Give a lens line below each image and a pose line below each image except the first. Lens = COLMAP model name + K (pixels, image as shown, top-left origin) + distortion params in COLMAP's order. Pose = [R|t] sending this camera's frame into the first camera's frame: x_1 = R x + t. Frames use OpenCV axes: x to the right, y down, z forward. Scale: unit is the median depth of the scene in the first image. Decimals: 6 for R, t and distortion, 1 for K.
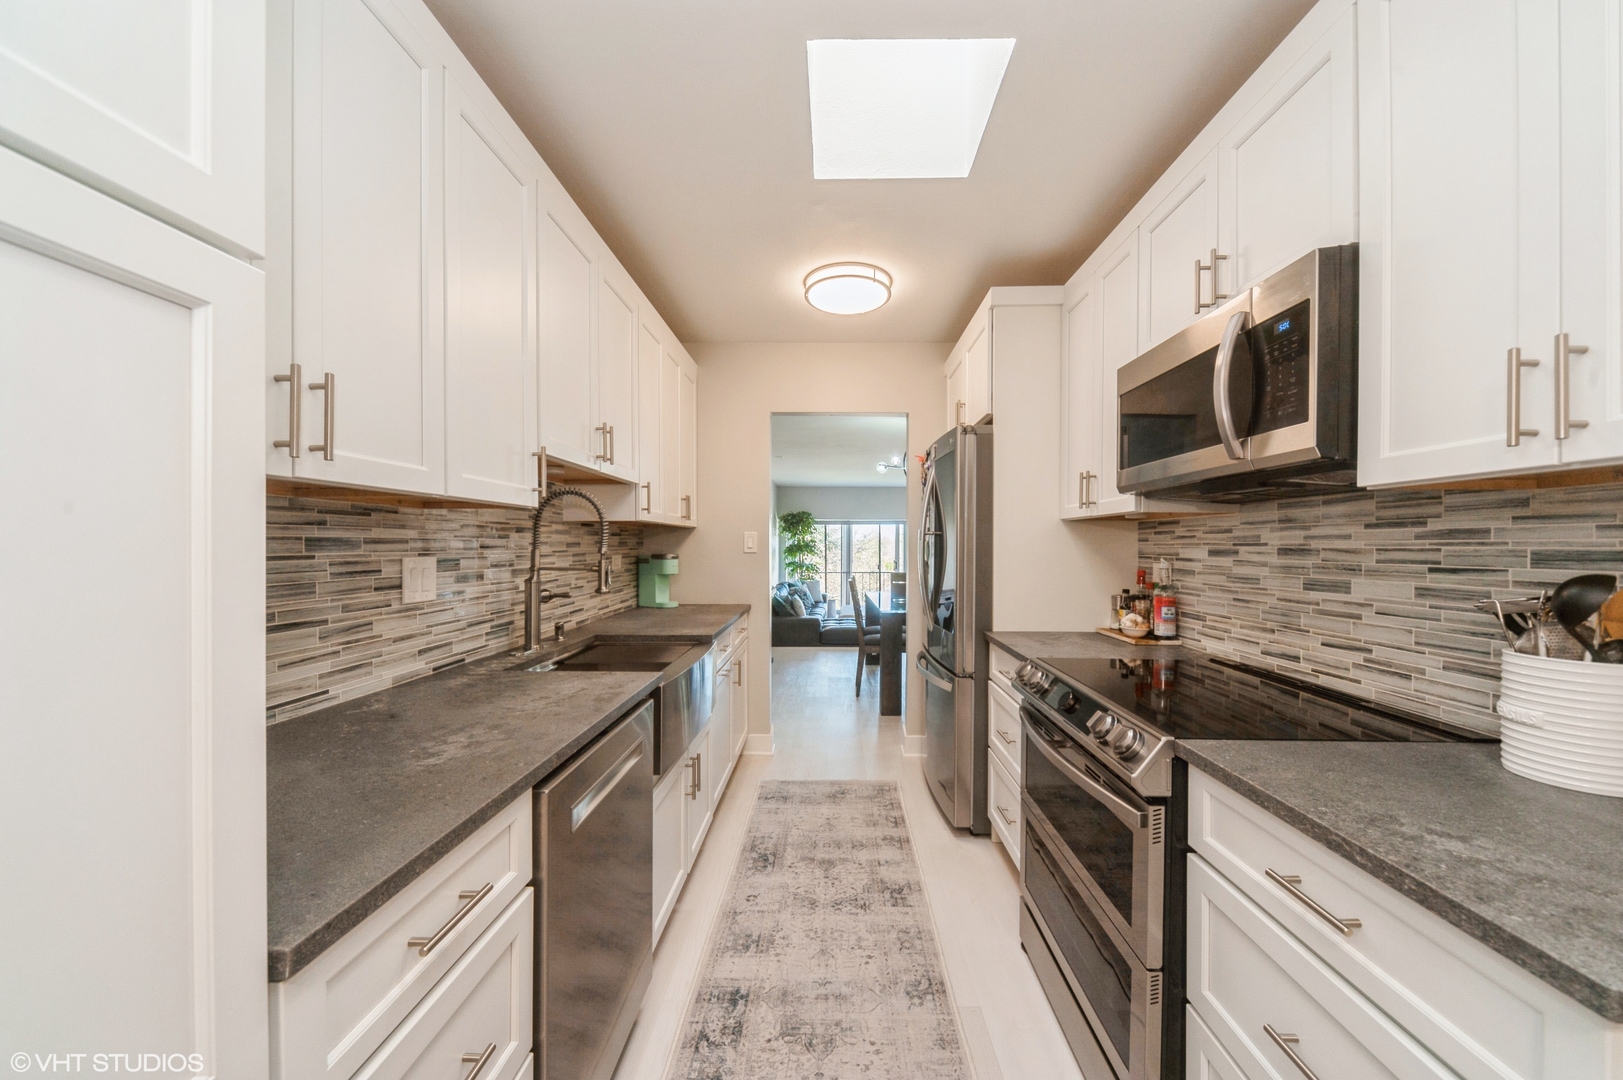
lens RADIAL K [[586.1, 0, 800.6], [0, 586.1, 547.0], [0, 0, 1]] dist [-0.002678, -0.000430]
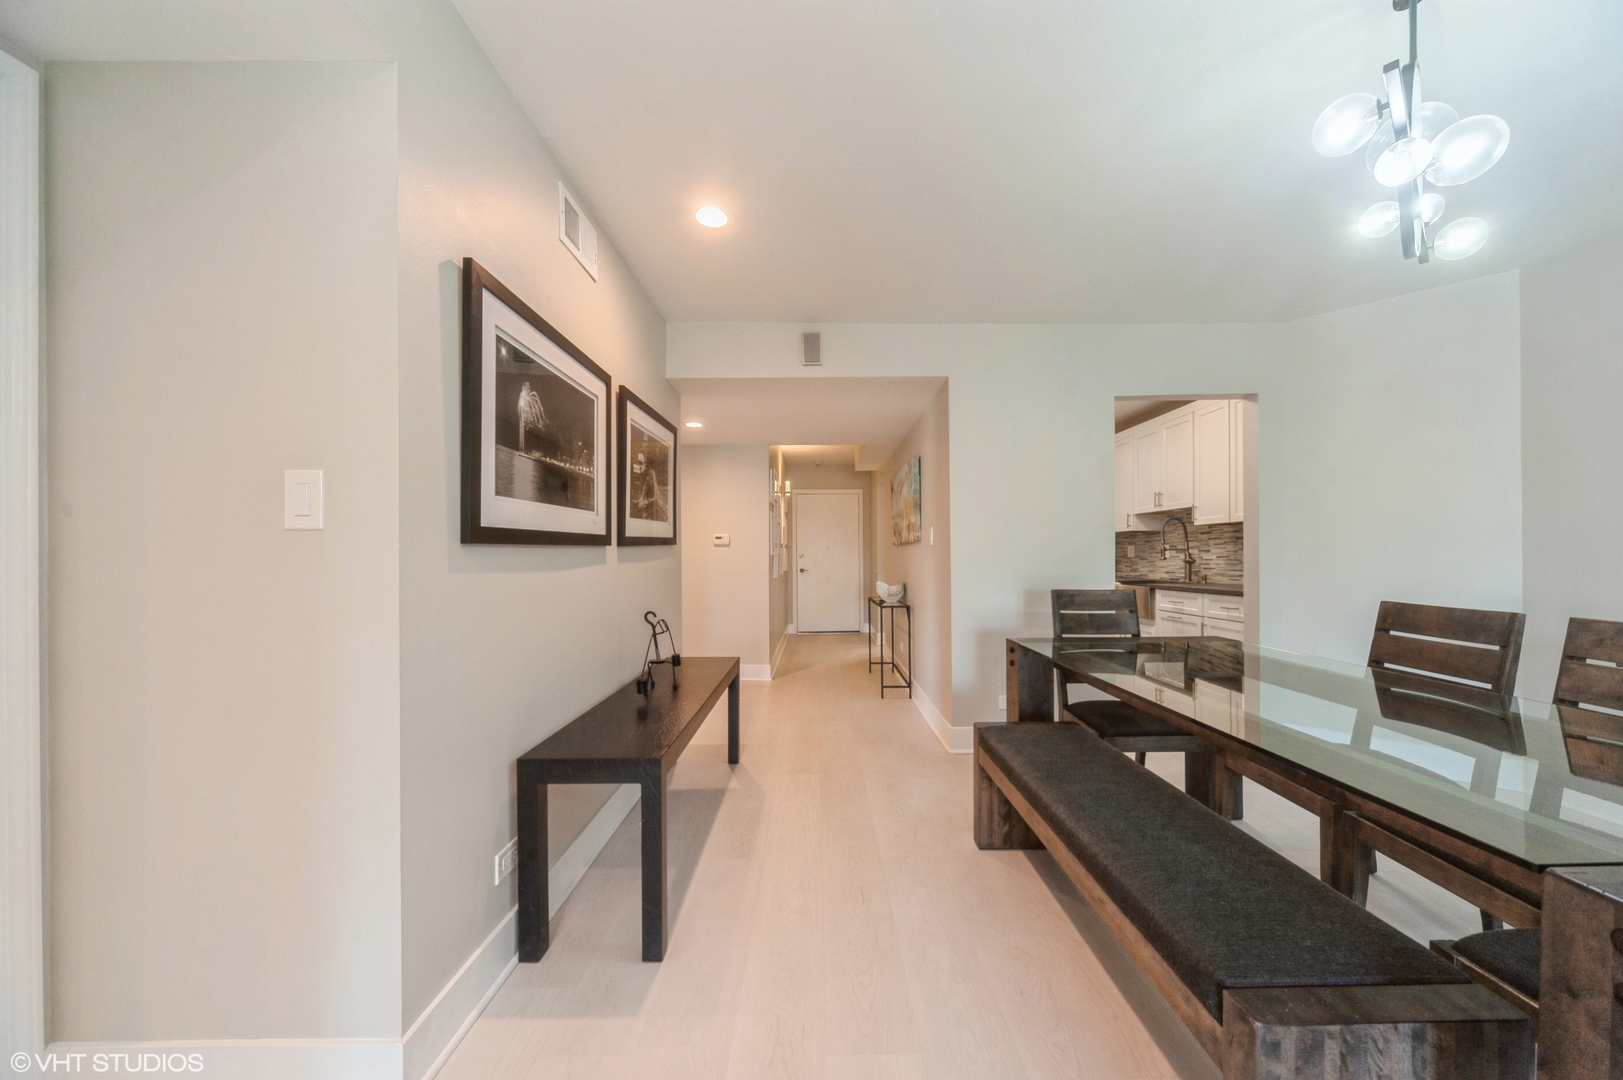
lens RADIAL K [[552.4, 0, 823.1], [0, 552.4, 554.8], [0, 0, 1]] dist [0.004275, -0.001295]
pose [[-0.998588, 0.003823, -0.052979, 0.218215], [0.003758, 0.999992, 0.001328, 0.008571], [0.052983, 0.001128, -0.998595, 0.579365]]
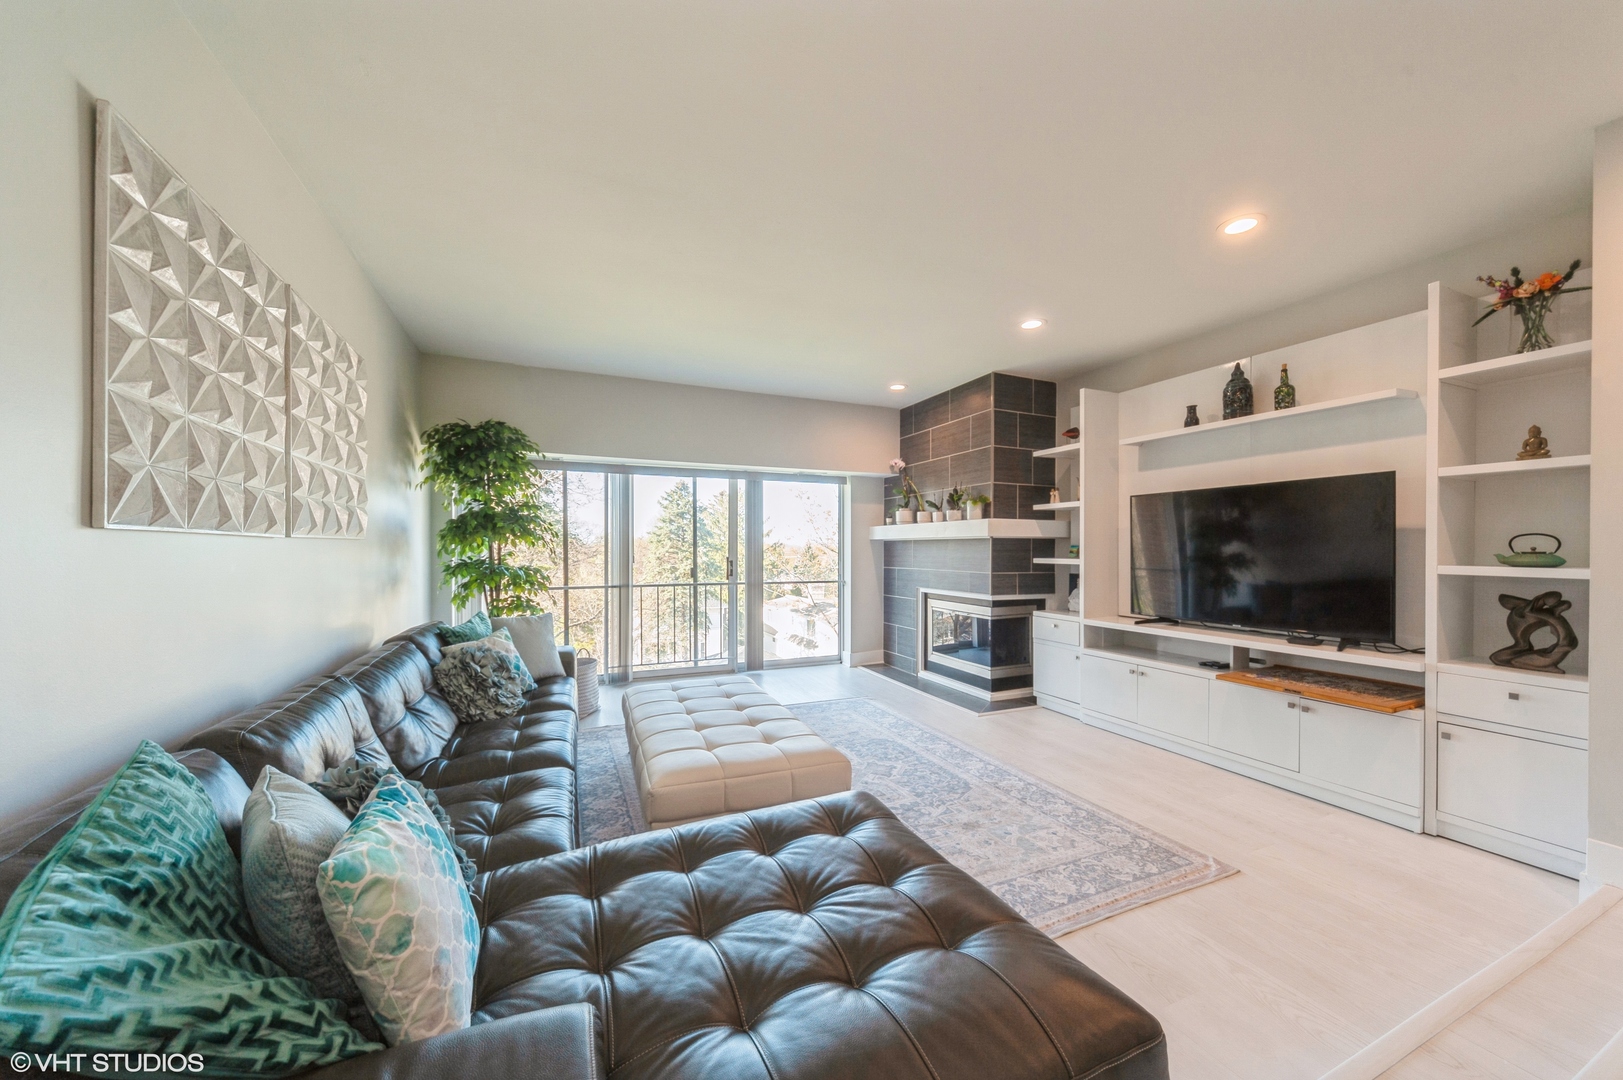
lens RADIAL K [[586.1, 0, 816.6], [0, 586.1, 554.0], [0, 0, 1]] dist [-0.002678, -0.000430]
pose [[0.891279, -0.000985, 0.453453, 0.014019], [-0.000220, 0.999997, 0.002603, 0.019474], [-0.453454, -0.002420, 0.891276, 0.586649]]
